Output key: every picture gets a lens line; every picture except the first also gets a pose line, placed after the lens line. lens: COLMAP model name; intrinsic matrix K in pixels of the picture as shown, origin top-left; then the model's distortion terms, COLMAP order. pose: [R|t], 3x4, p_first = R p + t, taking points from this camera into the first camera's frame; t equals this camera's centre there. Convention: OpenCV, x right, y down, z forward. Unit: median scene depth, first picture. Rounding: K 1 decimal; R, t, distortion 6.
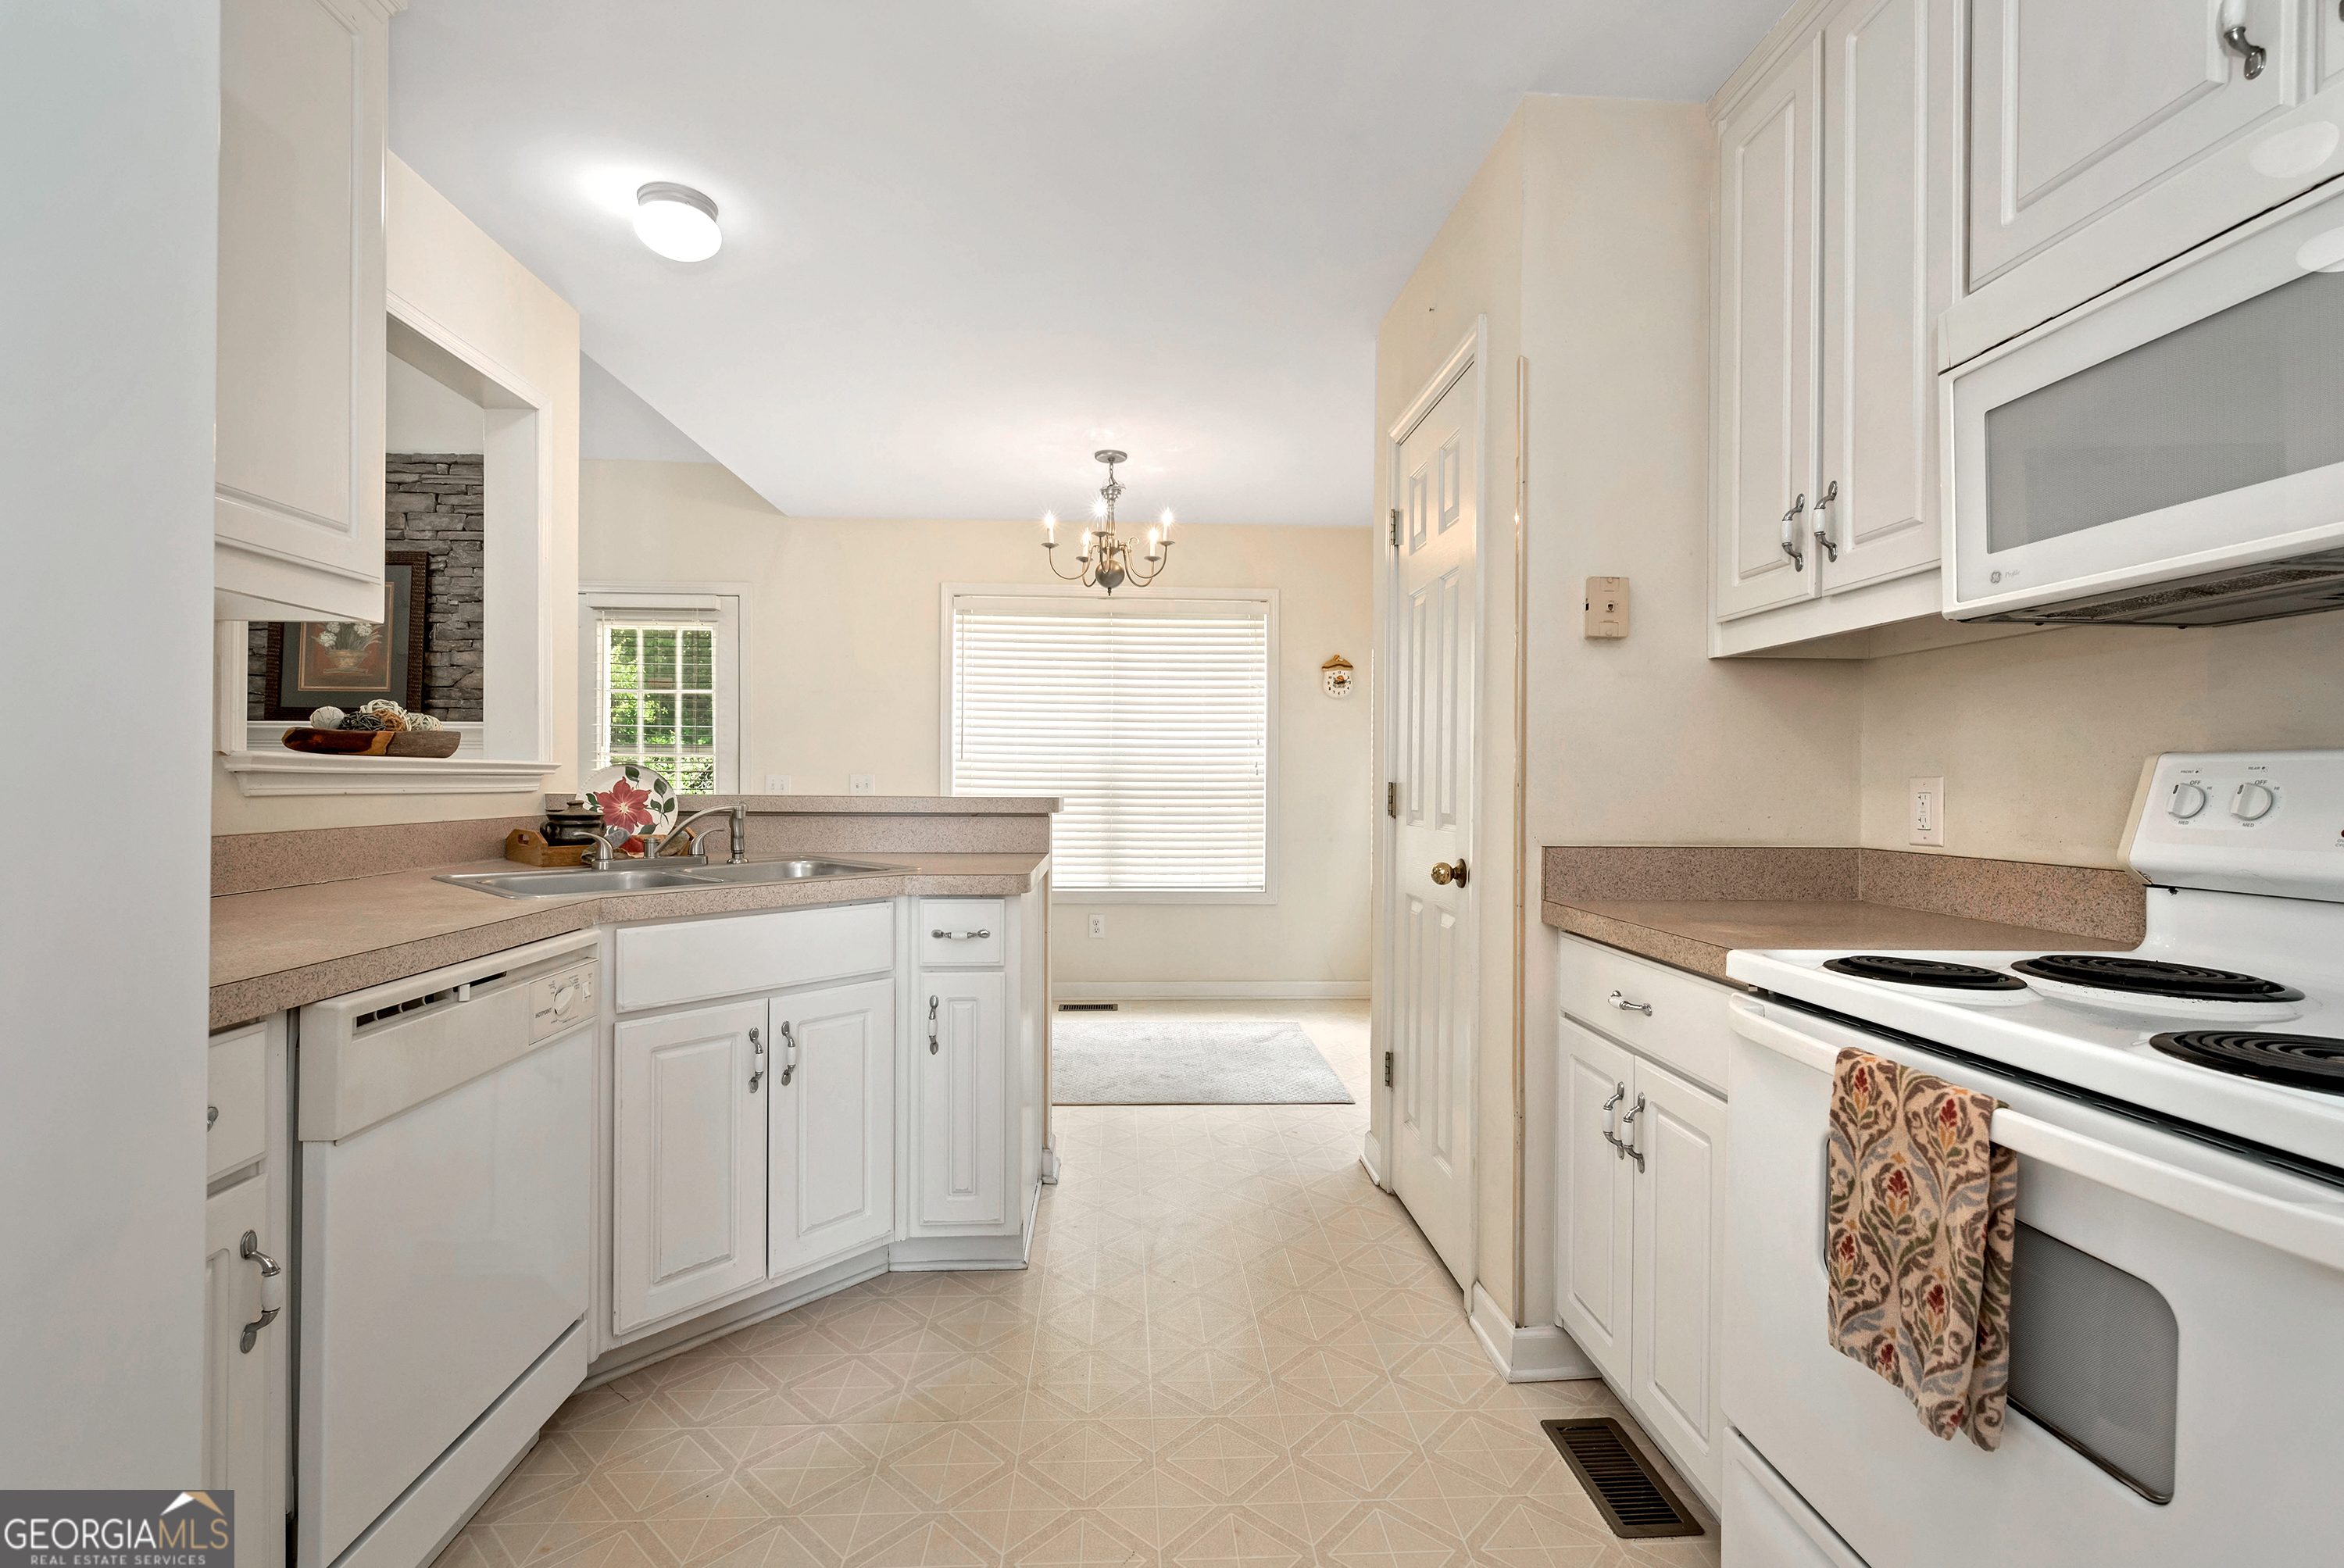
lens RADIAL K [[1045.8, 0, 1173.1], [0, 1045.8, 794.2], [0, 0, 1]] dist [0.001230, 0.000072]
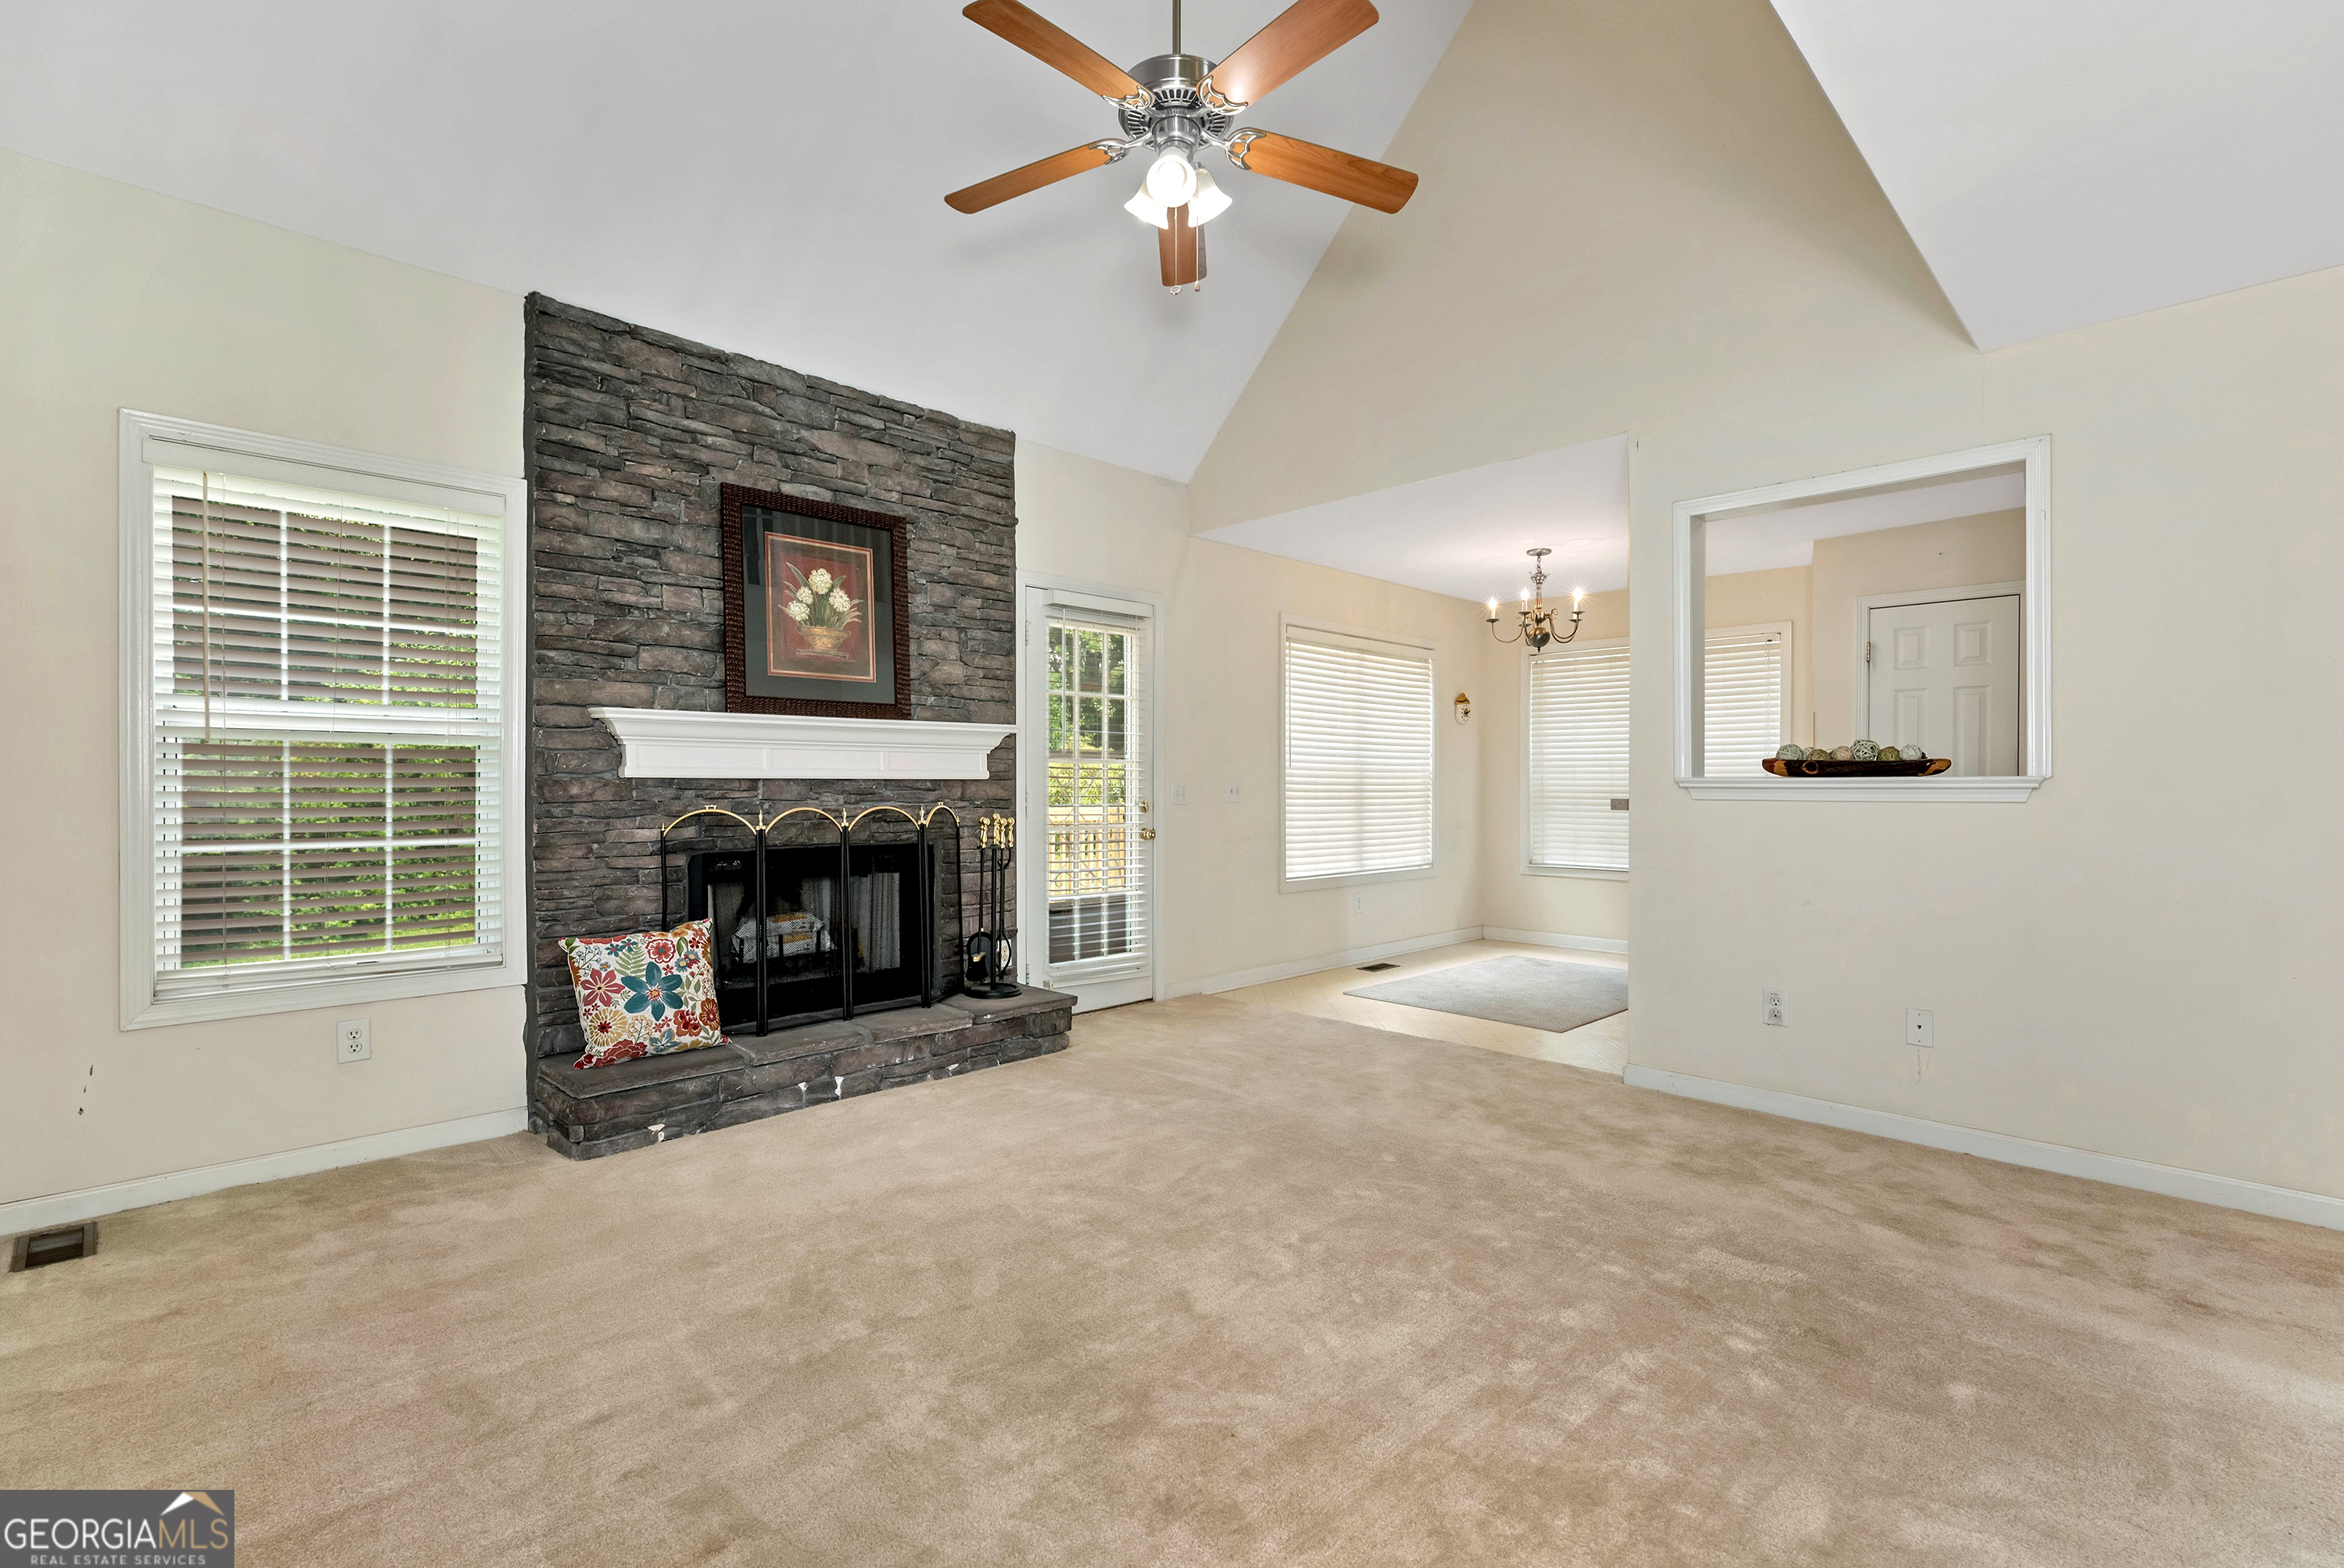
lens RADIAL K [[1045.8, 0, 1173.1], [0, 1045.8, 794.2], [0, 0, 1]] dist [0.001230, 0.000072]
pose [[0.746563, -0.013841, 0.665171, -1.998288], [0.014502, 0.999885, 0.004529, -0.019439], [-0.665157, 0.006265, 0.746678, 0.415748]]
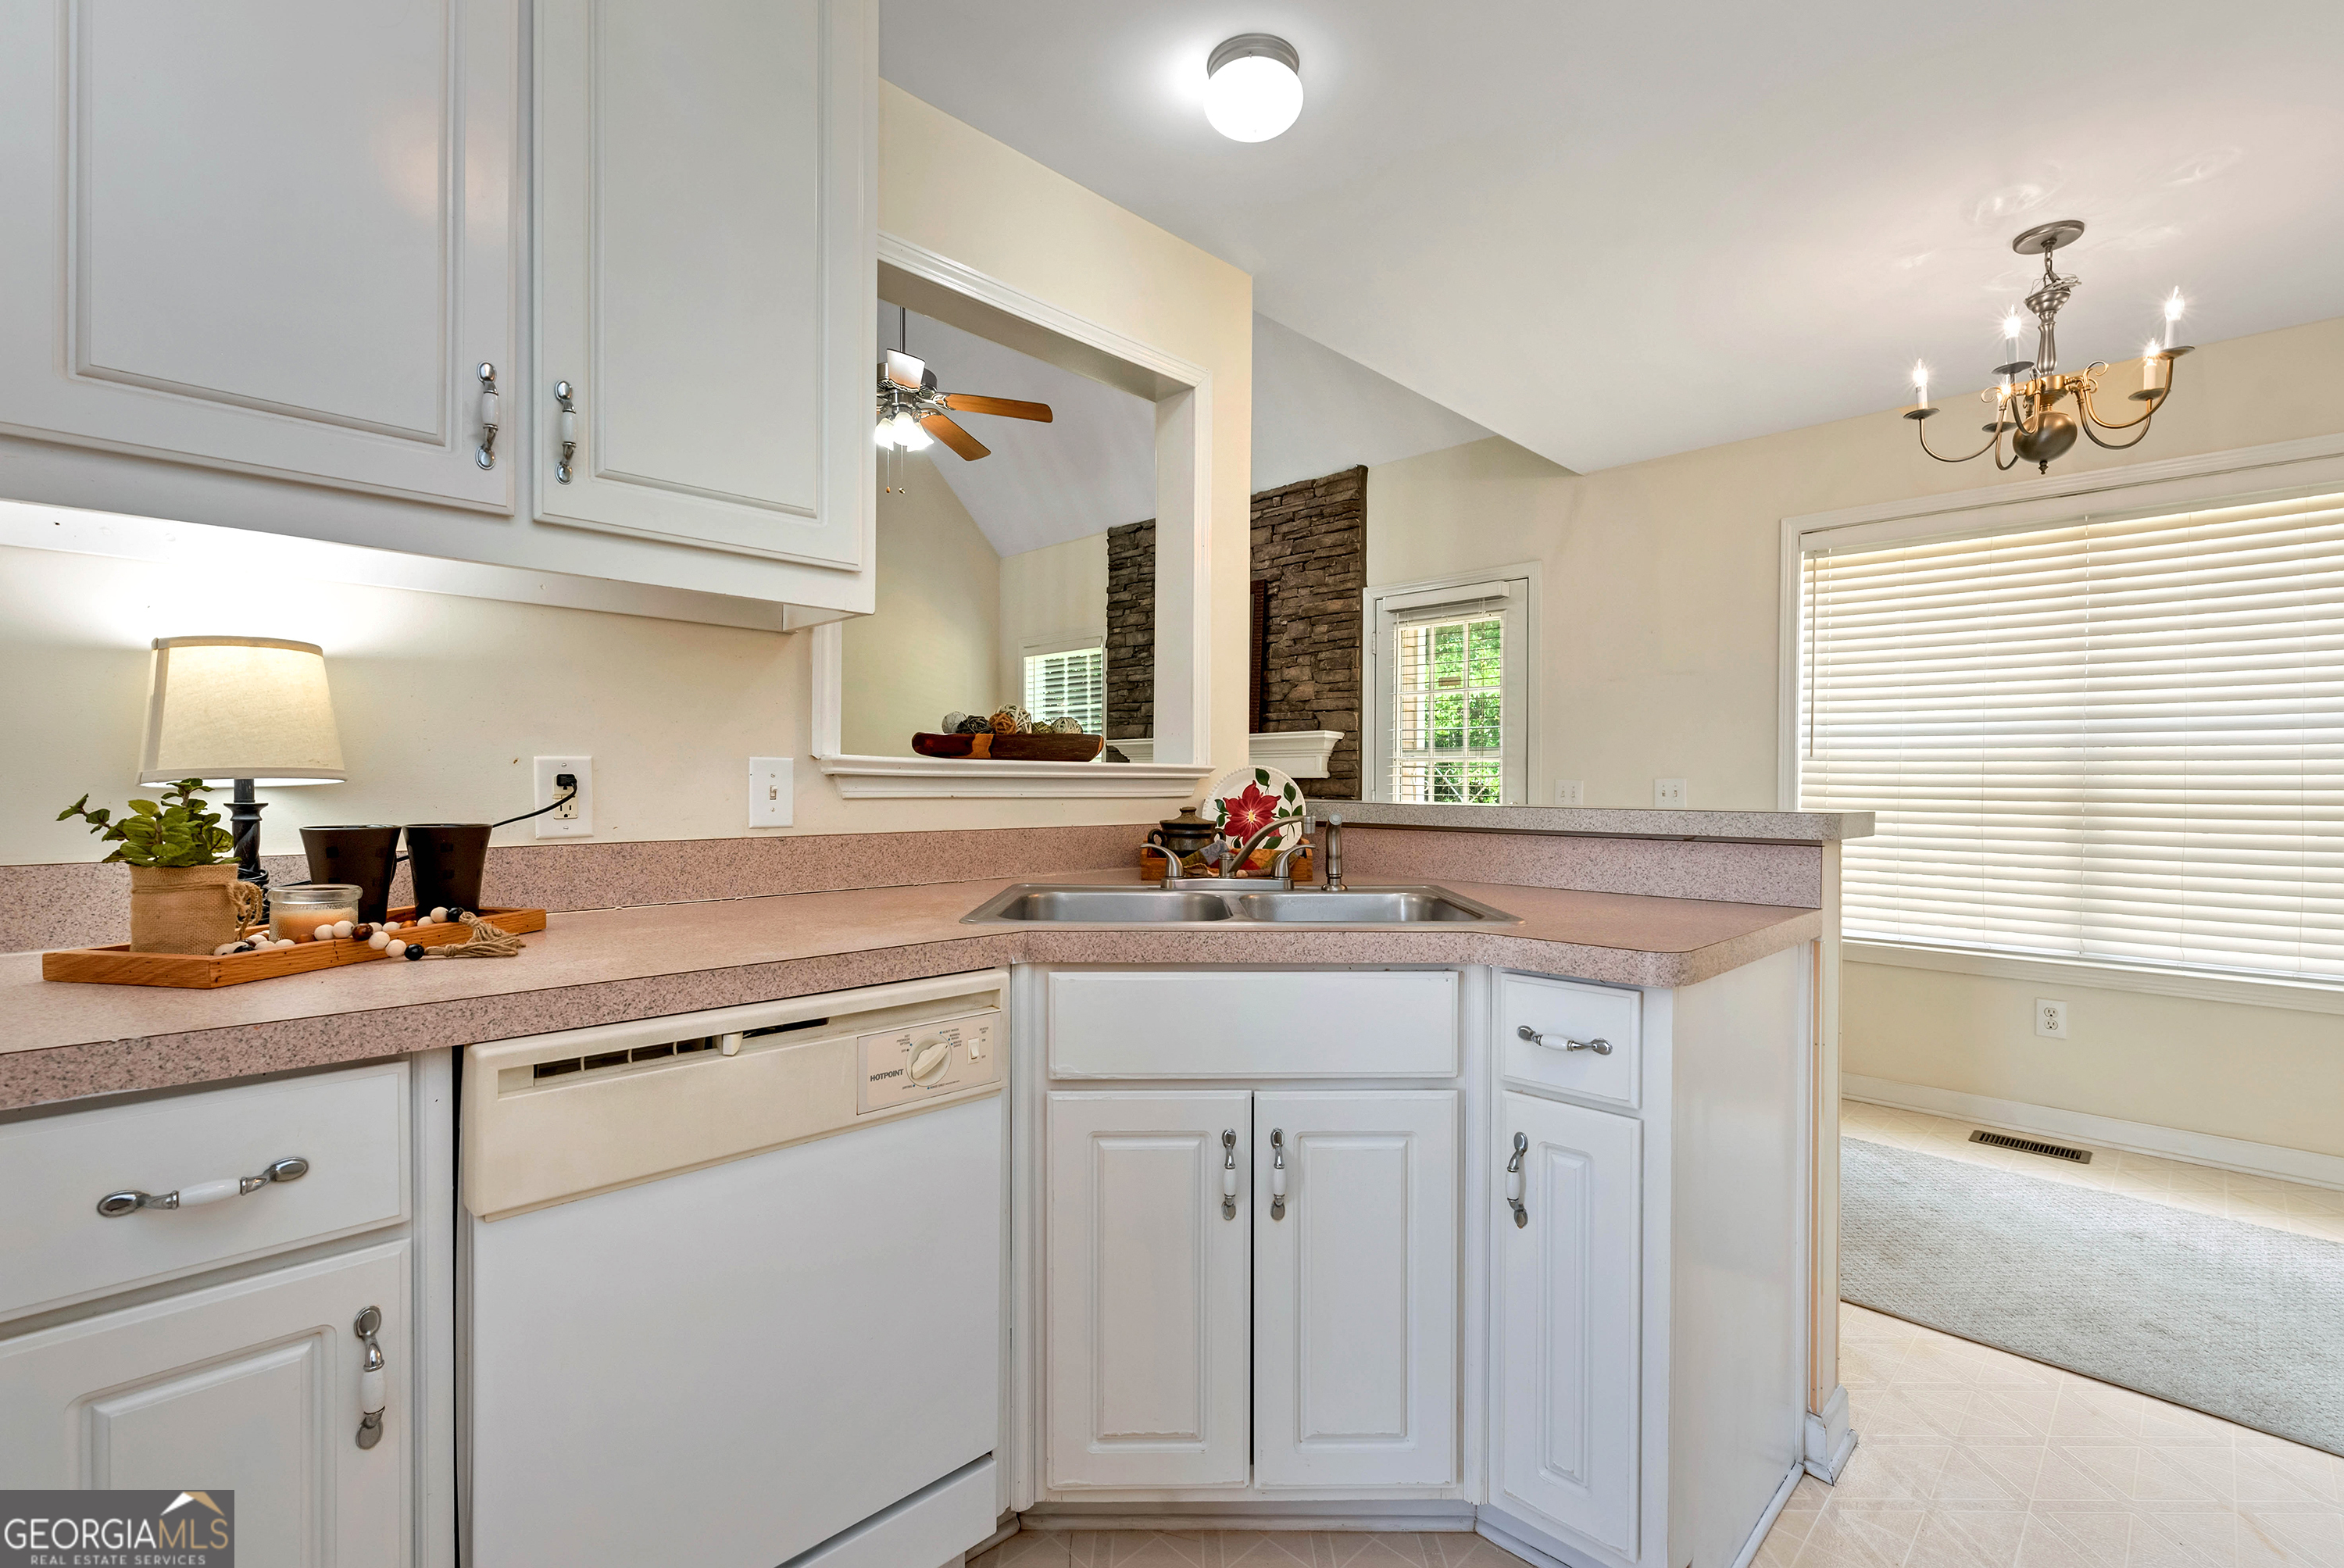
lens RADIAL K [[1045.8, 0, 1173.1], [0, 1045.8, 794.2], [0, 0, 1]] dist [0.001230, 0.000072]
pose [[0.671314, 0.004514, -0.741159, 0.070583], [-0.010350, 0.999941, -0.003285, -0.001617], [0.741101, 0.009876, 0.671321, 0.343446]]
